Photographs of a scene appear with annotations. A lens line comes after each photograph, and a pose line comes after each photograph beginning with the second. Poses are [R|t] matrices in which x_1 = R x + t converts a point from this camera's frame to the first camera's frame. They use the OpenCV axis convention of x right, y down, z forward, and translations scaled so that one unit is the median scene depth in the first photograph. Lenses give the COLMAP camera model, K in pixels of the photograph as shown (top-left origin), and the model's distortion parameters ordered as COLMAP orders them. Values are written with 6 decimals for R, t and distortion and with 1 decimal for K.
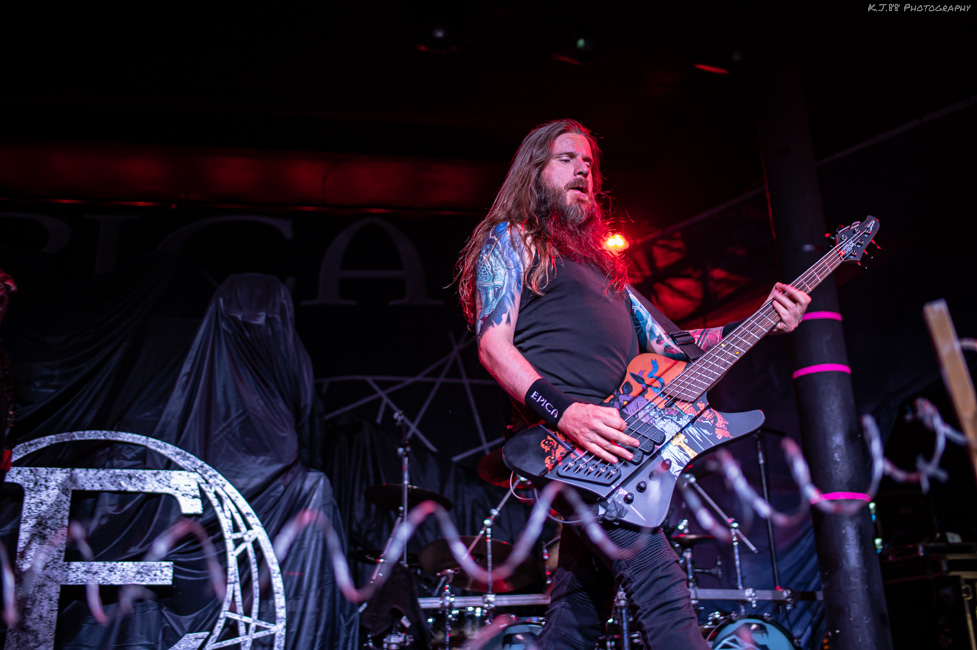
lens RADIAL K [[959.6, 0, 481.6], [0, 959.6, 310.1], [0, 0, 1]] dist [-0.064227, 0.000000]
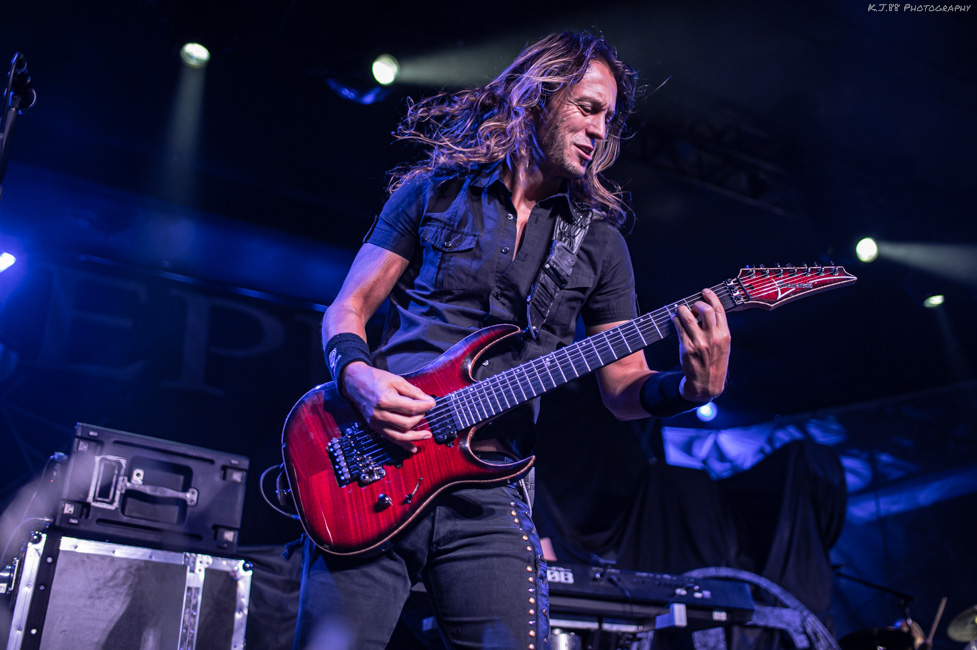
lens RADIAL K [[959.6, 0, 480.8], [0, 959.6, 325.8], [0, 0, 1]] dist [-0.064227, 0.000000]
pose [[0.939407, 0.159311, 0.303535, -1.009286], [-0.124239, 0.983477, -0.131673, 0.030760], [-0.319497, 0.085984, 0.943678, 0.023517]]
